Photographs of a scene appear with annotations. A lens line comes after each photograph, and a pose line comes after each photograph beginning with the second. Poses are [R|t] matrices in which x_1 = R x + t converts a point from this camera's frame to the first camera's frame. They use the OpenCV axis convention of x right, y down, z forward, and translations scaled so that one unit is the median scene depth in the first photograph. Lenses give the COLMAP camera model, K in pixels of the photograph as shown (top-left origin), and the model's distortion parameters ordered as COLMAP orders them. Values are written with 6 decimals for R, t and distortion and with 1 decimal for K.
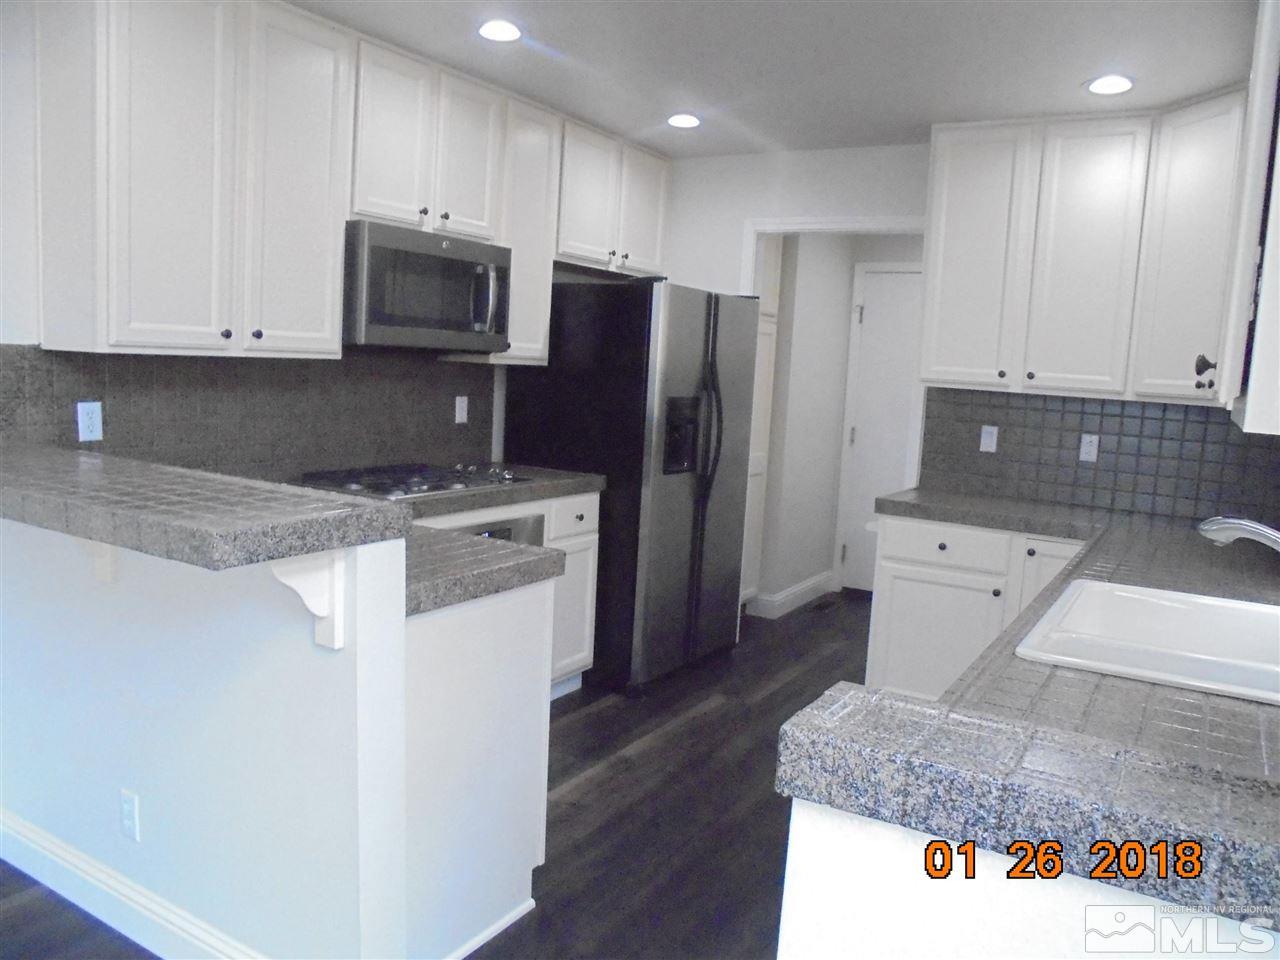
lens RADIAL K [[972.4, 0, 641.2], [0, 972.4, 486.9], [0, 0, 1]] dist [-0.089331, 0.026653]
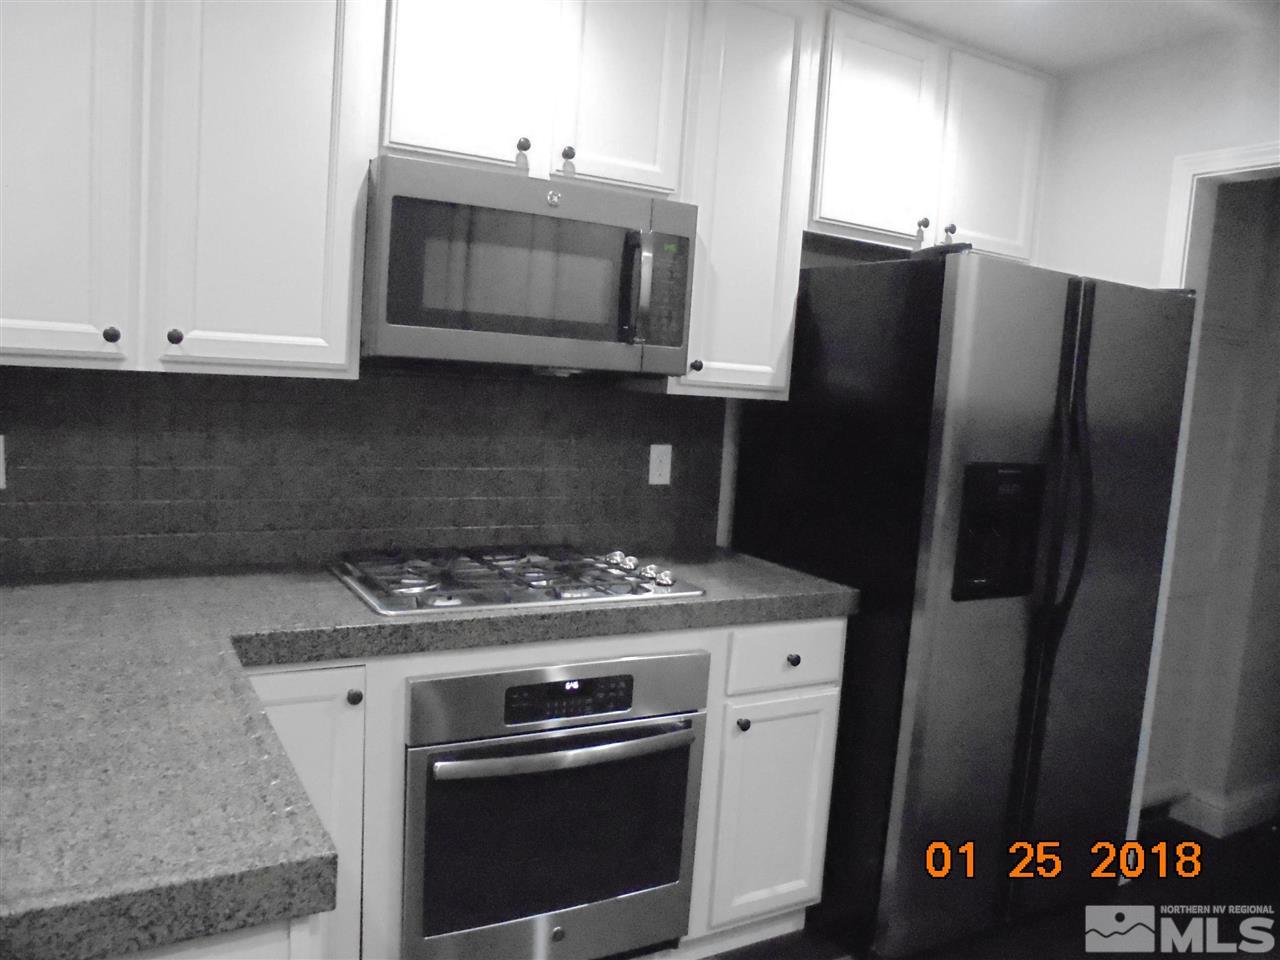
lens RADIAL K [[972.4, 0, 641.2], [0, 972.4, 486.9], [0, 0, 1]] dist [-0.089331, 0.026653]
pose [[0.877633, 0.059346, -0.475645, 0.130802], [-0.079768, 0.996552, -0.022843, -0.053454], [0.472649, 0.057989, 0.879341, 0.453969]]
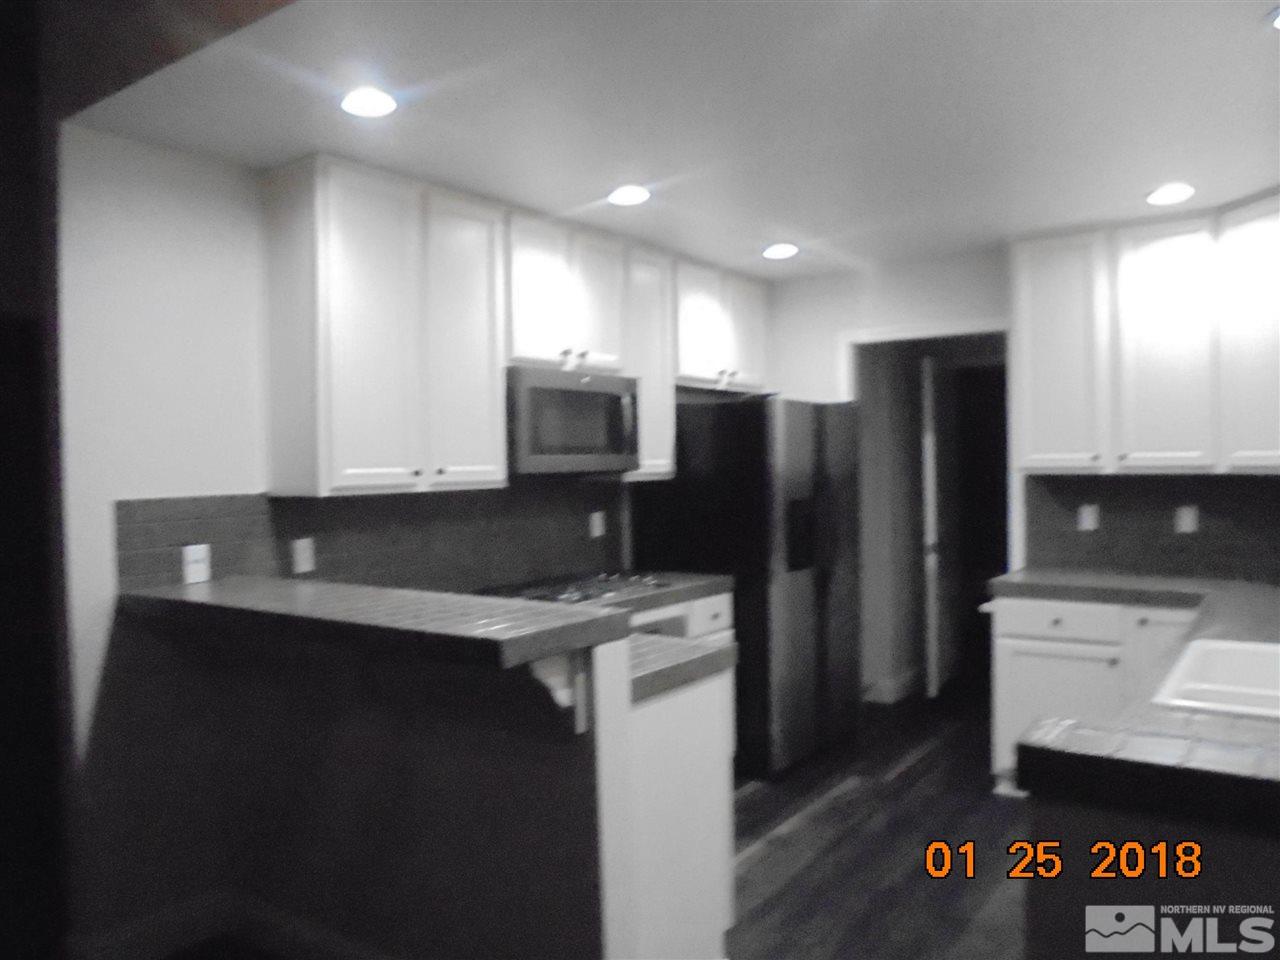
lens RADIAL K [[972.4, 0, 641.2], [0, 972.4, 486.9], [0, 0, 1]] dist [-0.089331, 0.026653]
pose [[0.994948, -0.069264, -0.072676, -0.058232], [0.061230, 0.992320, -0.107484, -0.000562], [0.079562, 0.102491, 0.991547, -0.101684]]
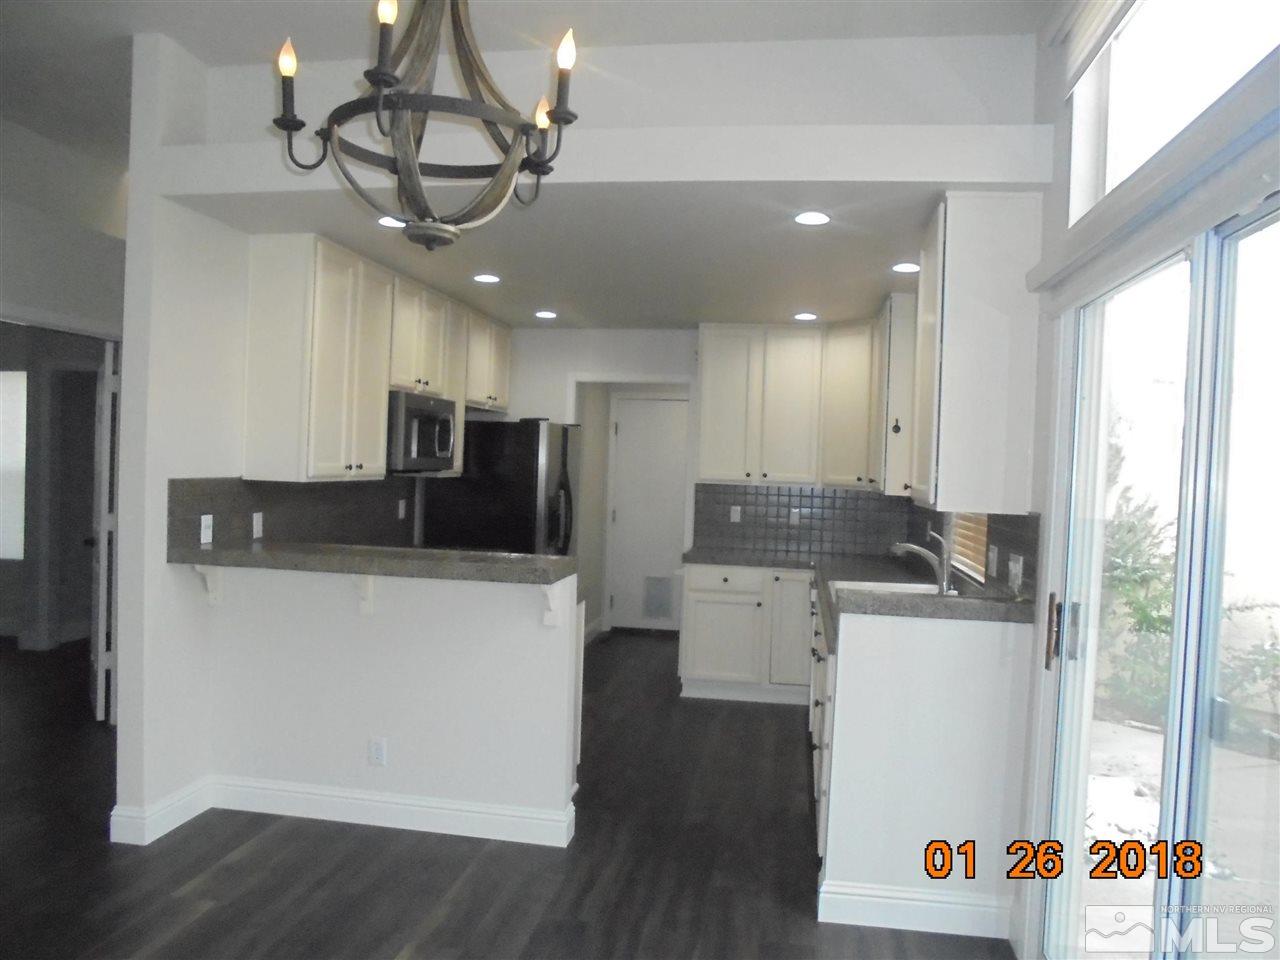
lens RADIAL K [[972.4, 0, 641.2], [0, 972.4, 486.9], [0, 0, 1]] dist [-0.089331, 0.026653]
pose [[0.924664, -0.030699, 0.379545, -0.438214], [0.062829, 0.995383, -0.072556, 0.014692], [-0.375565, 0.090937, 0.922324, -0.487092]]
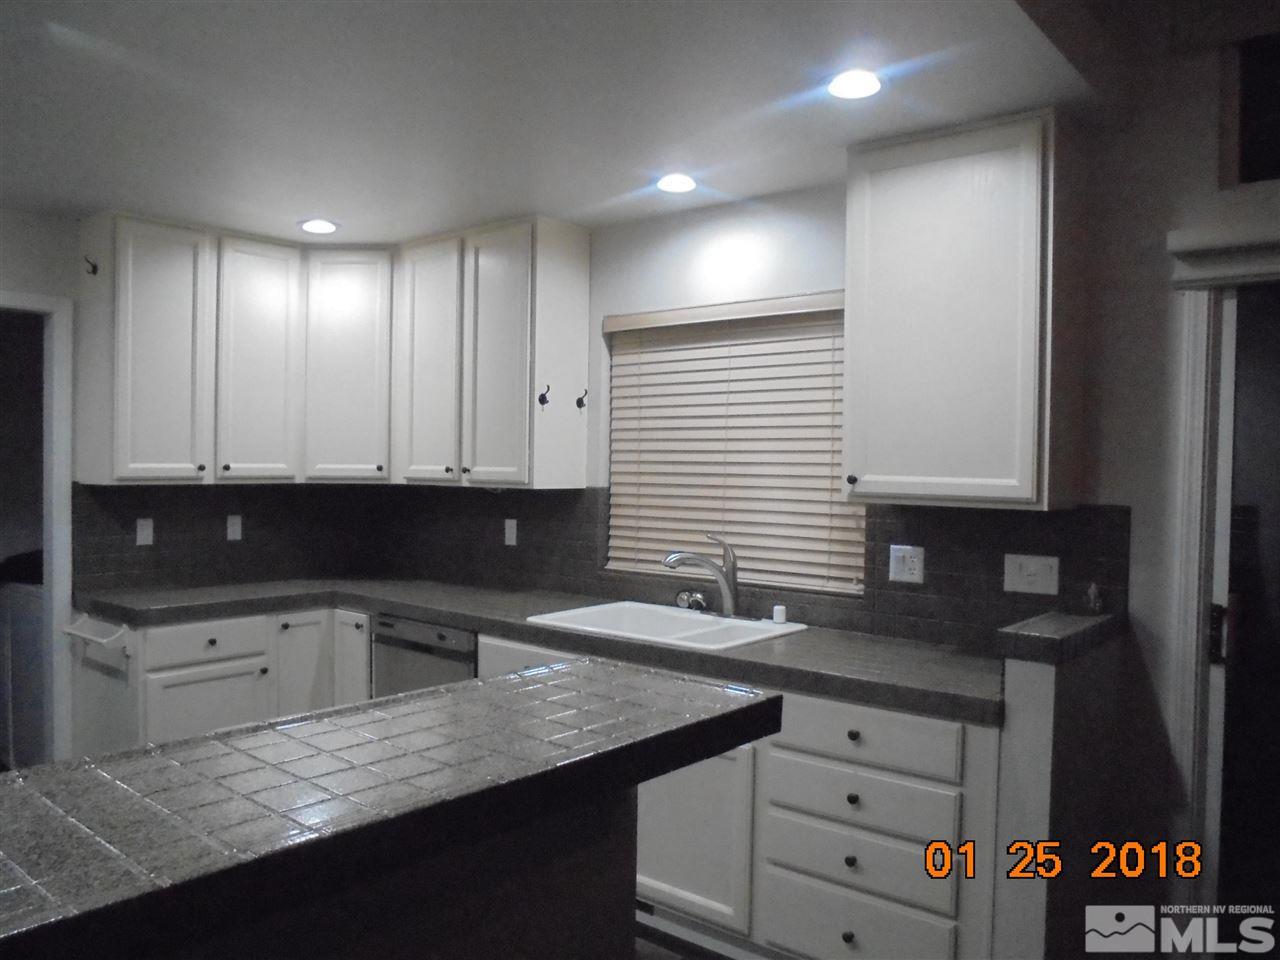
lens RADIAL K [[986.7, 0, 640.0], [0, 986.7, 480.0], [0, 0, 1]] dist [-0.126024, 0.136710]
pose [[0.150231, -0.066724, 0.986397, -0.585336], [0.132071, 0.990132, 0.046862, -0.090842], [-0.979790, 0.123234, 0.157561, 0.371882]]
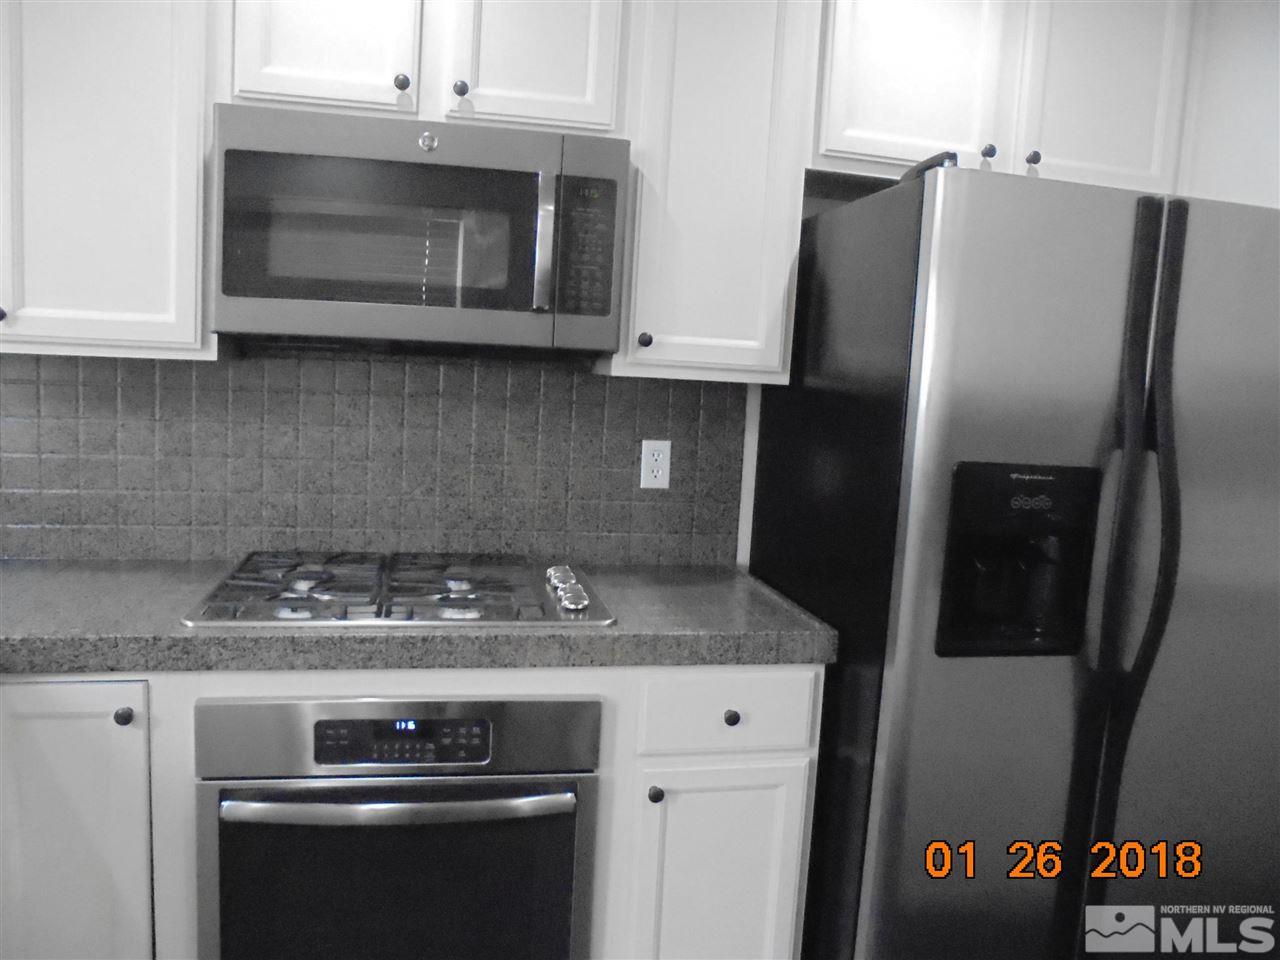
lens RADIAL K [[986.7, 0, 640.0], [0, 986.7, 480.0], [0, 0, 1]] dist [-0.126024, 0.136710]
pose [[0.697634, 0.067493, -0.713268, 0.228677], [-0.107300, 0.994167, -0.010876, -0.070291], [0.708374, 0.084121, 0.700807, 0.662909]]
